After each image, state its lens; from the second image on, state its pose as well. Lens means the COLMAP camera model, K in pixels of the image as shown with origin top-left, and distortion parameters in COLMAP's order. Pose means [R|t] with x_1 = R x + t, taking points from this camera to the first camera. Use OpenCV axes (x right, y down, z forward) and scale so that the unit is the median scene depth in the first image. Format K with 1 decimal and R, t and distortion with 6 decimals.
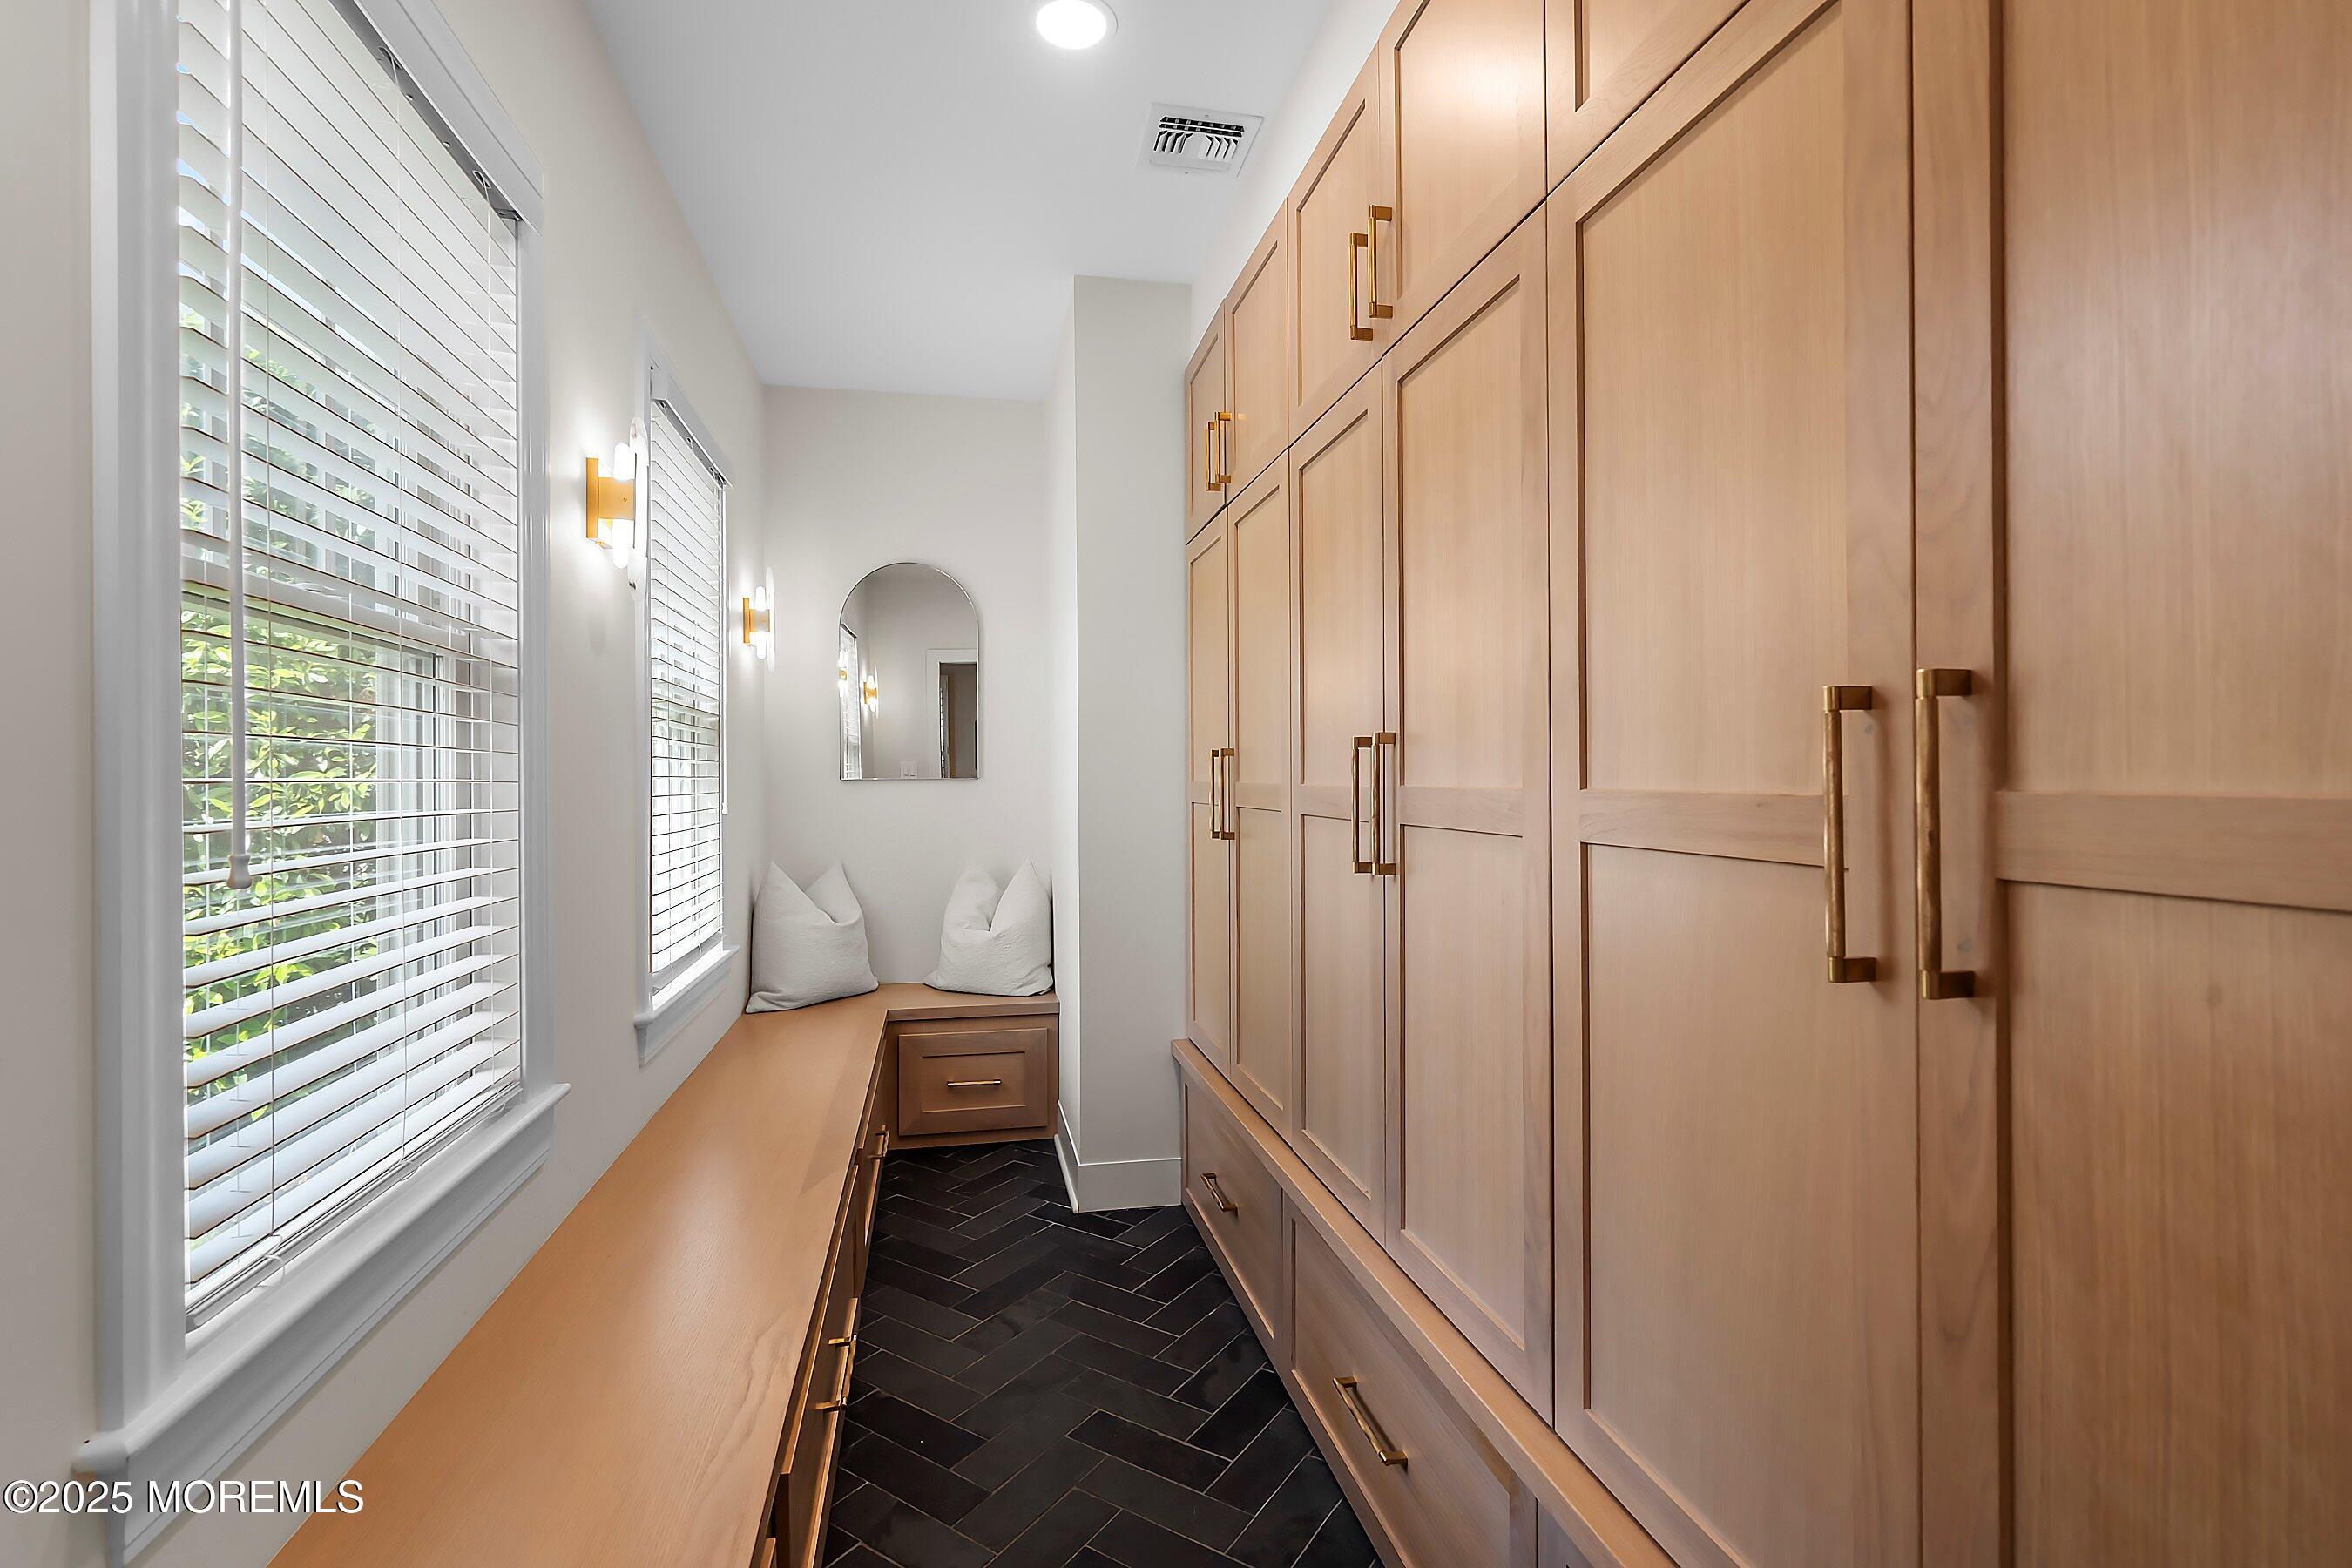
lens RADIAL K [[1085.1, 0, 1173.1], [0, 1085.1, 759.2], [0, 0, 1]] dist [0.000860, 0.000088]
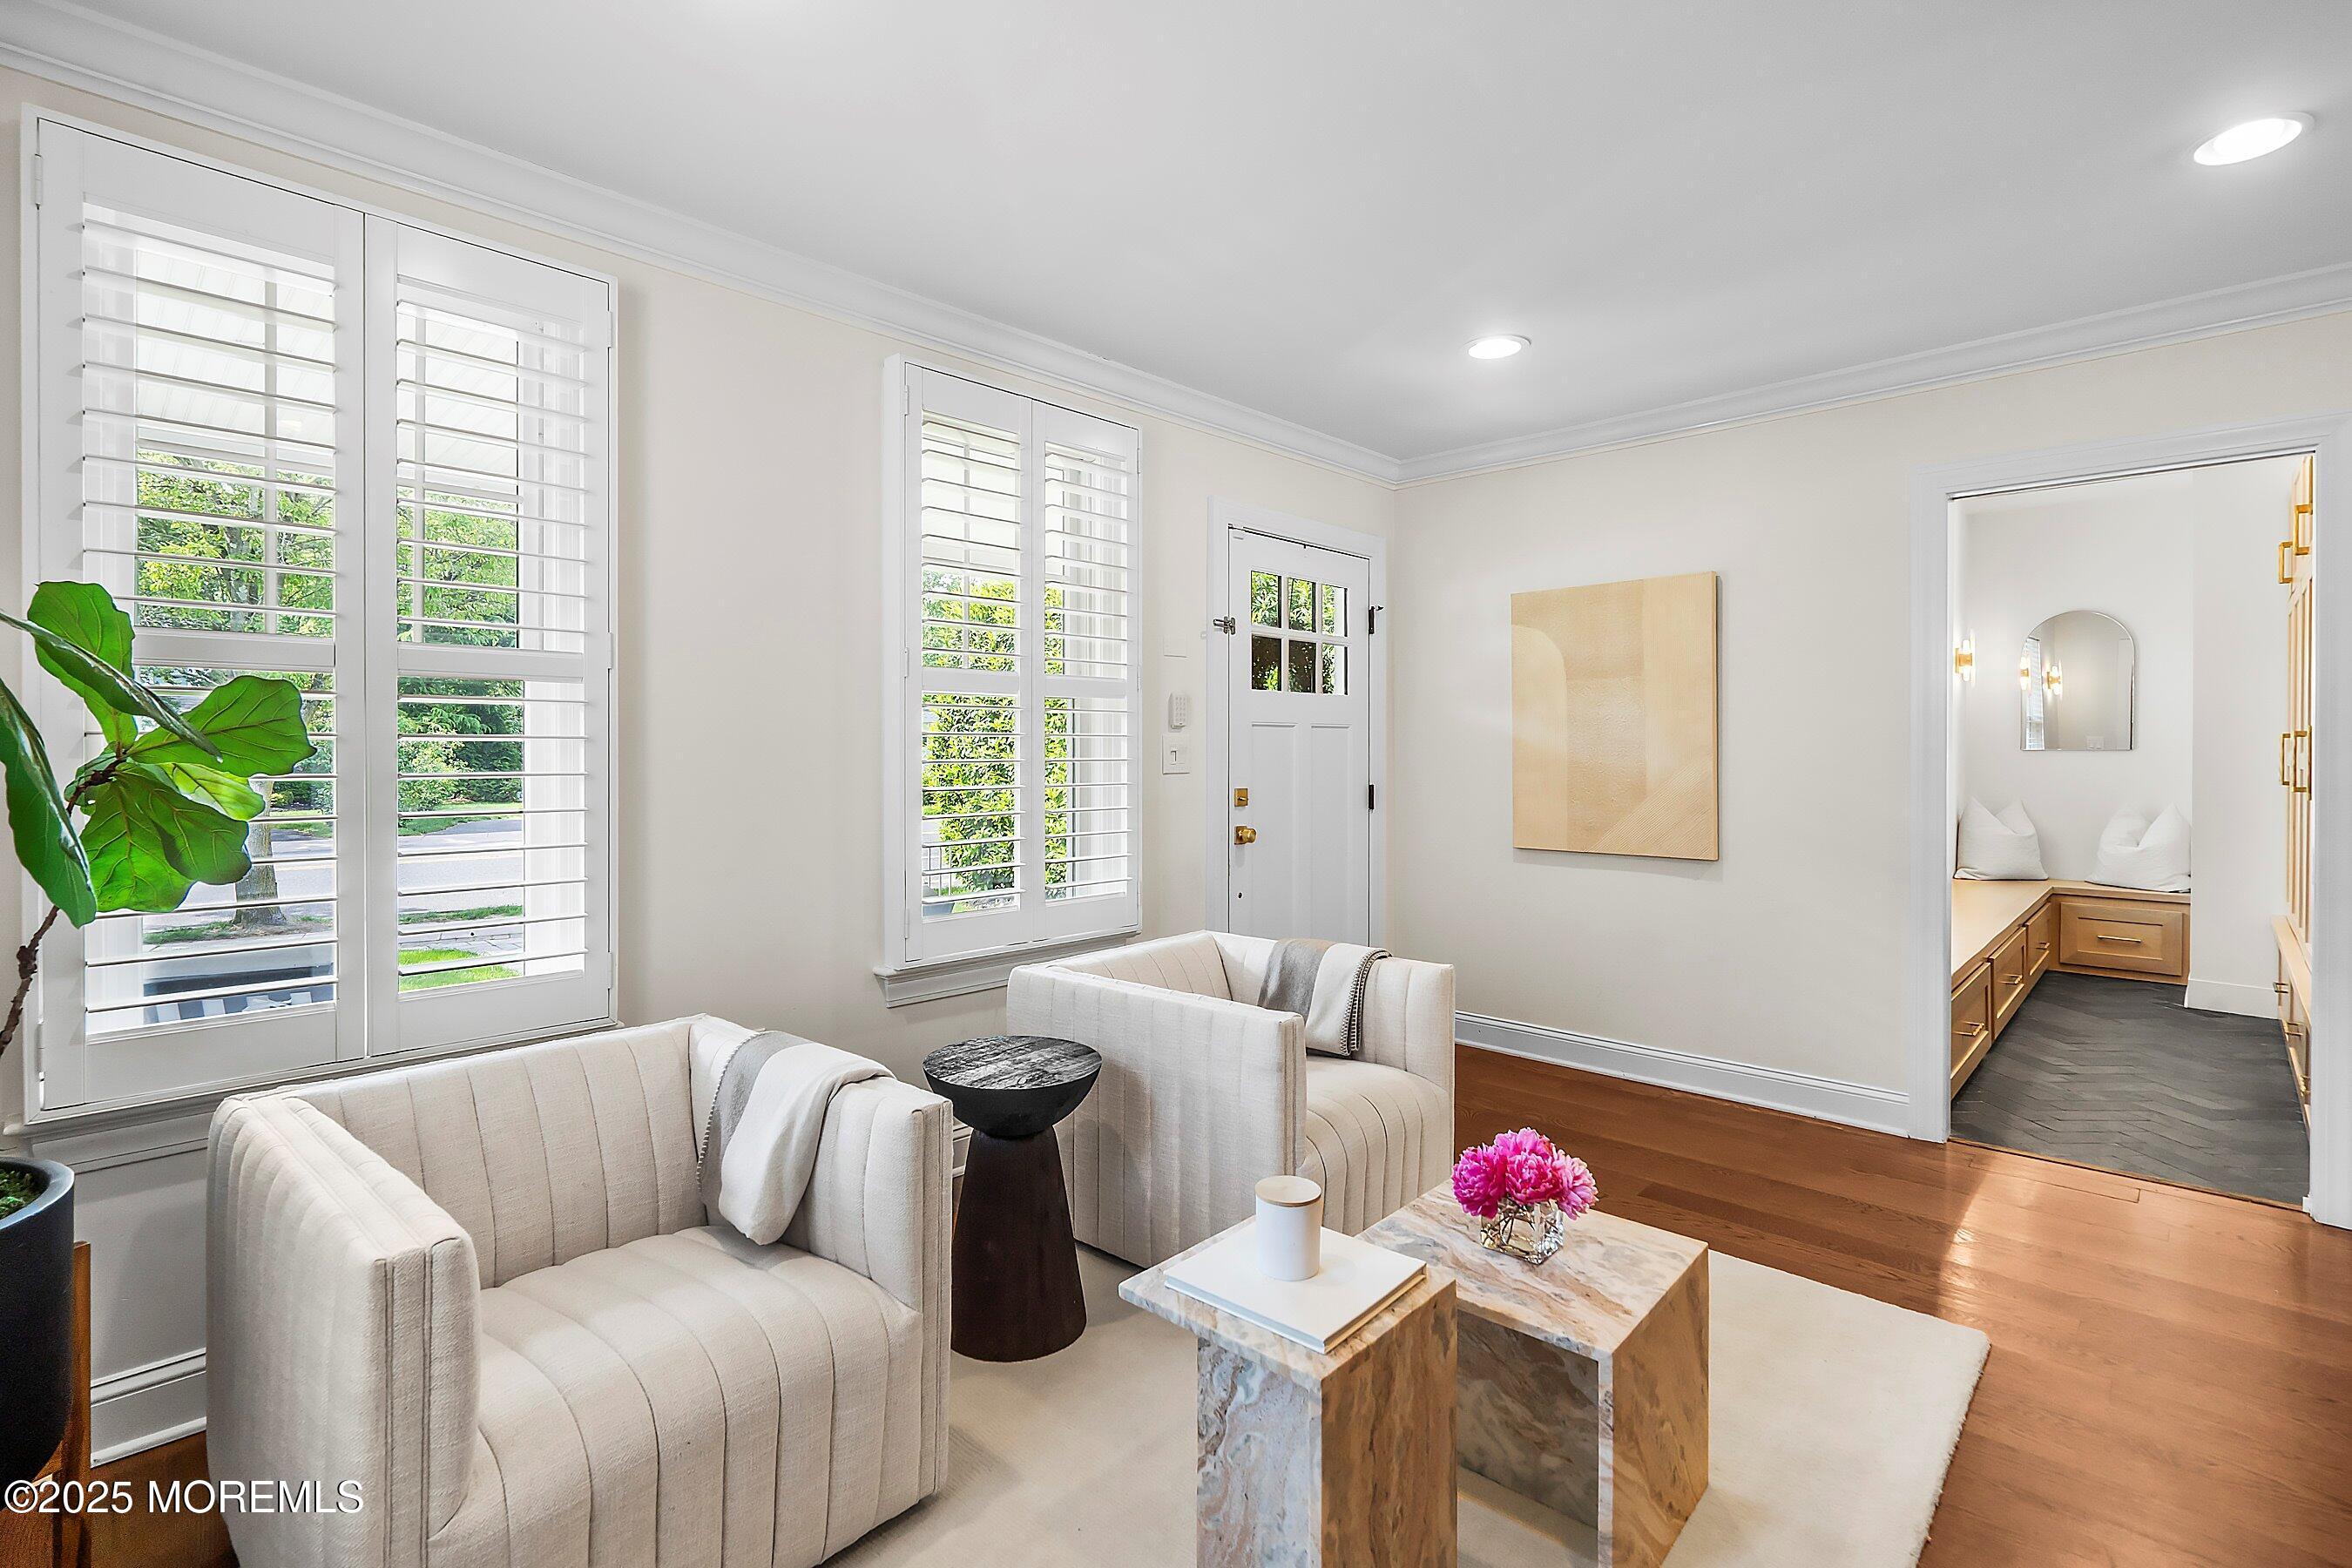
lens RADIAL K [[1085.1, 0, 1173.1], [0, 1085.1, 759.2], [0, 0, 1]] dist [0.000860, 0.000088]
pose [[0.567971, 0.013316, -0.822941, 0.328378], [0.008165, 0.999729, 0.021812, -0.012262], [0.823008, -0.019108, 0.567708, -1.023072]]
